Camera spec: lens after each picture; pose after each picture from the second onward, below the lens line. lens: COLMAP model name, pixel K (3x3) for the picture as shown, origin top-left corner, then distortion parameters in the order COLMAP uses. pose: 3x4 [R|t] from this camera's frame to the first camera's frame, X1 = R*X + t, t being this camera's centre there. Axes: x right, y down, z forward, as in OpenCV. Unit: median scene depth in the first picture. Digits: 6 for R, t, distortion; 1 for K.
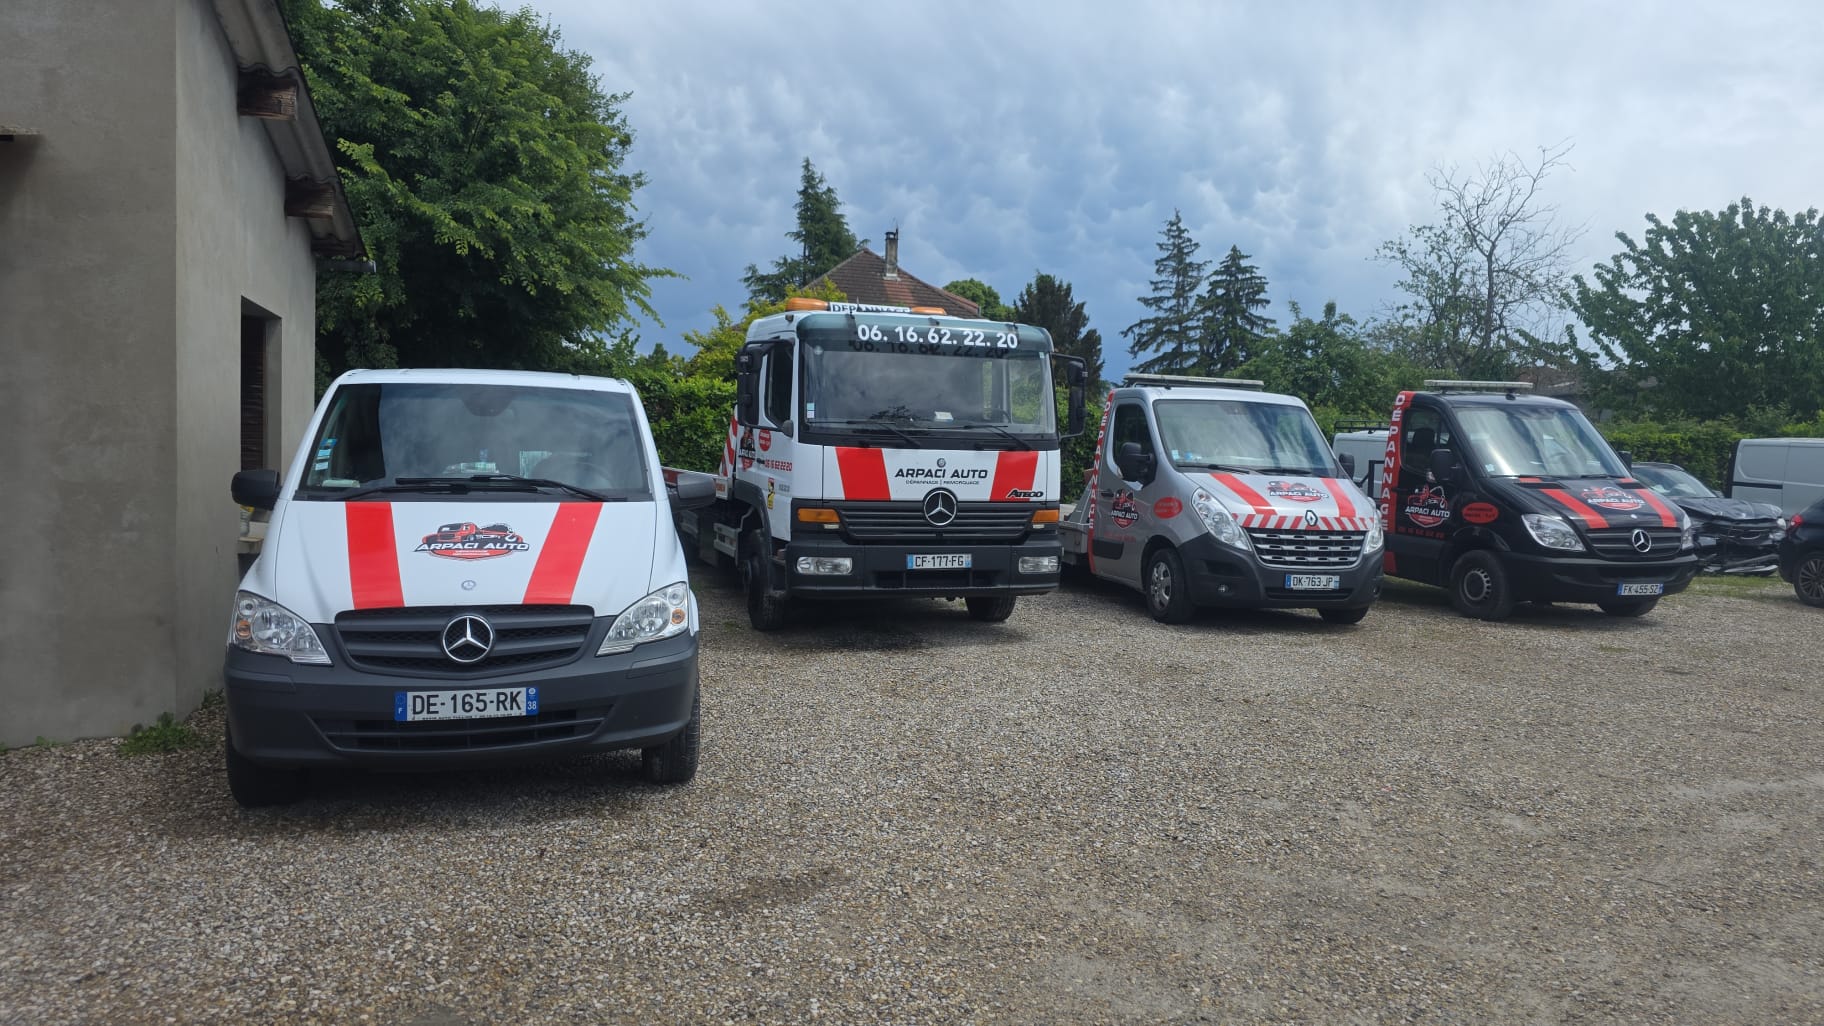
lens RADIAL K [[1244.8, 0, 912.0], [0, 1244.8, 513.0], [0, 0, 1]] dist [0.026534, 0.000033]
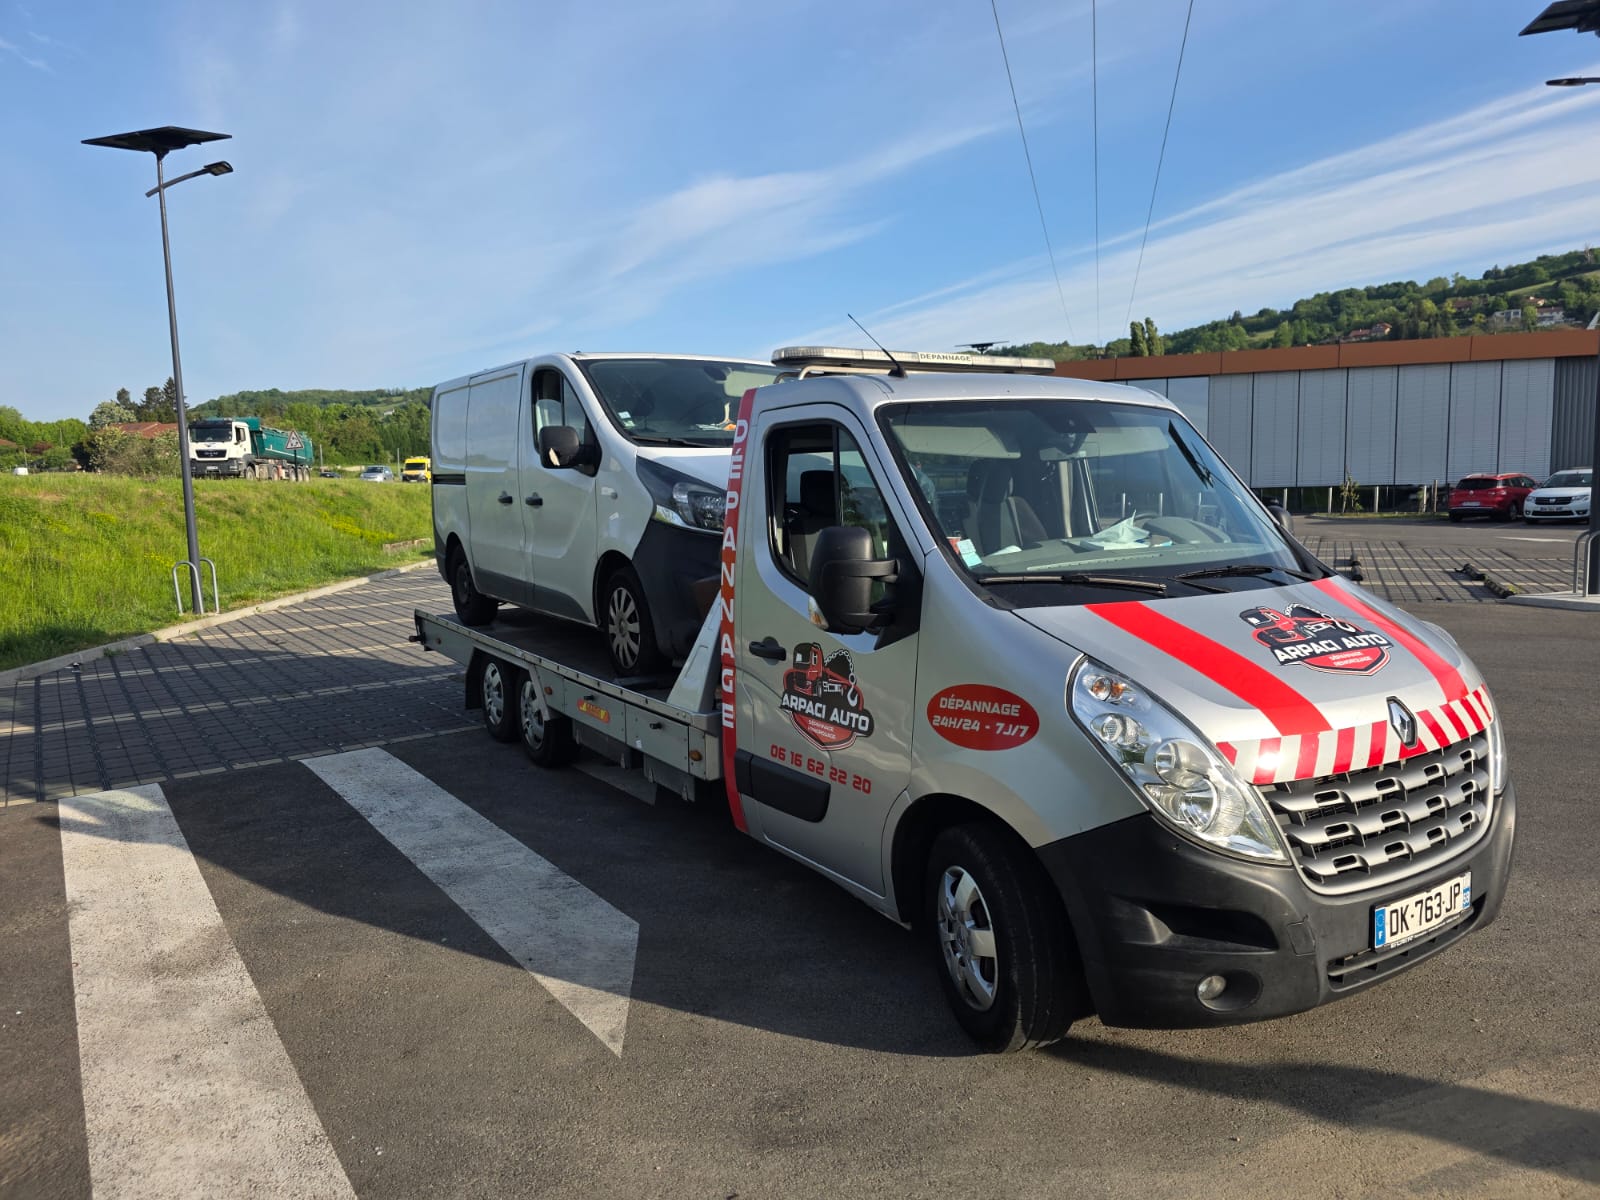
lens RADIAL K [[1196.7, 0, 800.0], [0, 1196.7, 600.0], [0, 0, 1]] dist [0.002628, -0.007238]
pose [[0.961589, -0.090799, 0.259040, 0.080462], [0.079704, 0.995406, 0.053042, -0.059585], [-0.262666, -0.030358, 0.964409, 0.732637]]
